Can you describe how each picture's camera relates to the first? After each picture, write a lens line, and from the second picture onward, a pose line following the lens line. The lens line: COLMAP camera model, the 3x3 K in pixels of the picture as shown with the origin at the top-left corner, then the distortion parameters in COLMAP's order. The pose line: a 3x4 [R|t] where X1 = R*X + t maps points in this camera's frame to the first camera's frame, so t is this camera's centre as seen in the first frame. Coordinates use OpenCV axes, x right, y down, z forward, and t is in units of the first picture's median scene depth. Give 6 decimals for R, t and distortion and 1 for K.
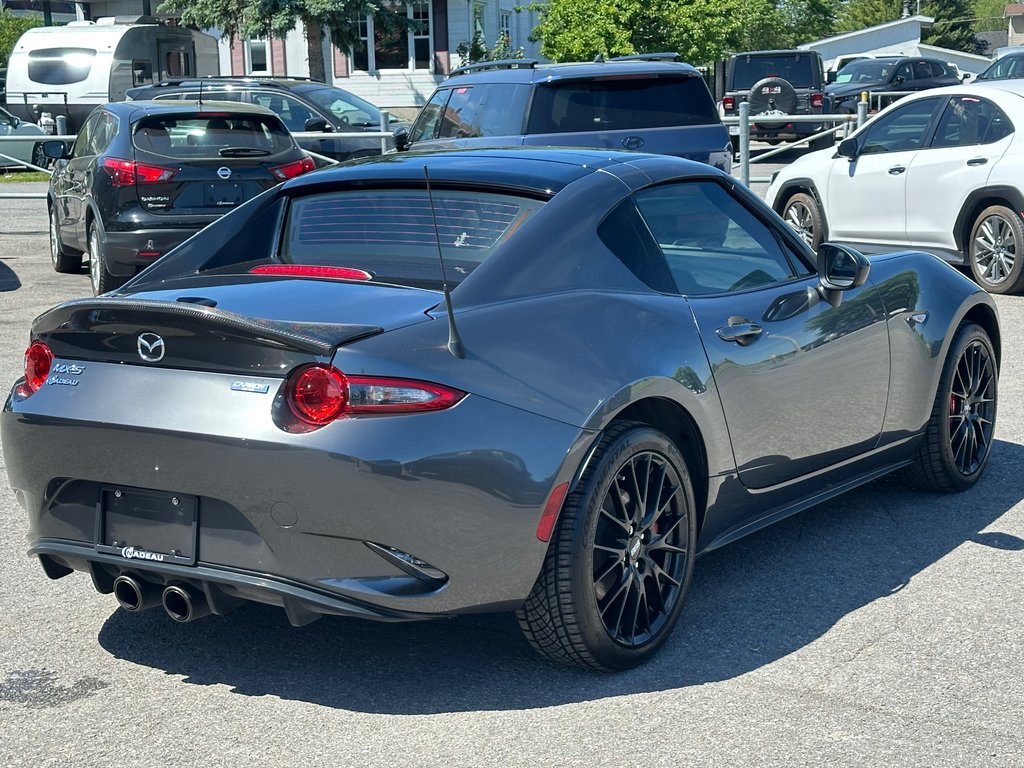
lens RADIAL K [[1945.6, 0, 521.2], [0, 1945.6, 377.3], [0, 0, 1]] dist [0.101054, 0.000000]
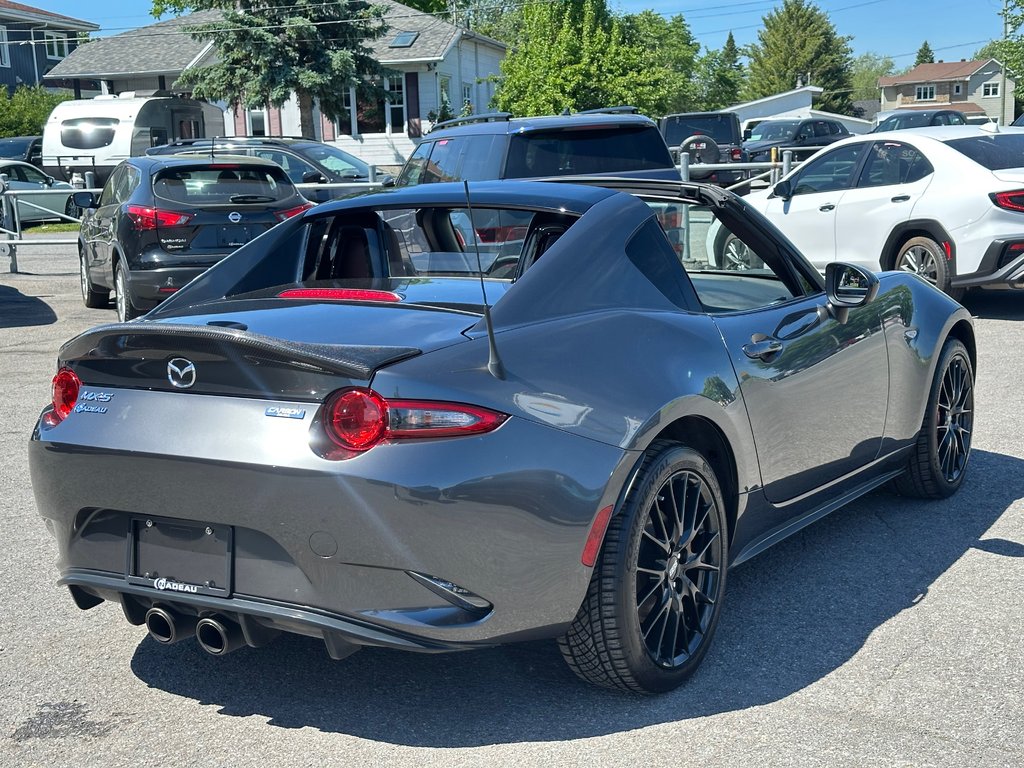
lens RADIAL K [[1595.8, 0, 502.9], [0, 1595.8, 381.3], [0, 0, 1]] dist [0.096532, 0.000000]
pose [[0.999714, -0.014729, 0.018835, -0.040158], [0.014862, 0.999866, -0.006928, -0.002914], [-0.018730, 0.007205, 0.999799, 0.179140]]
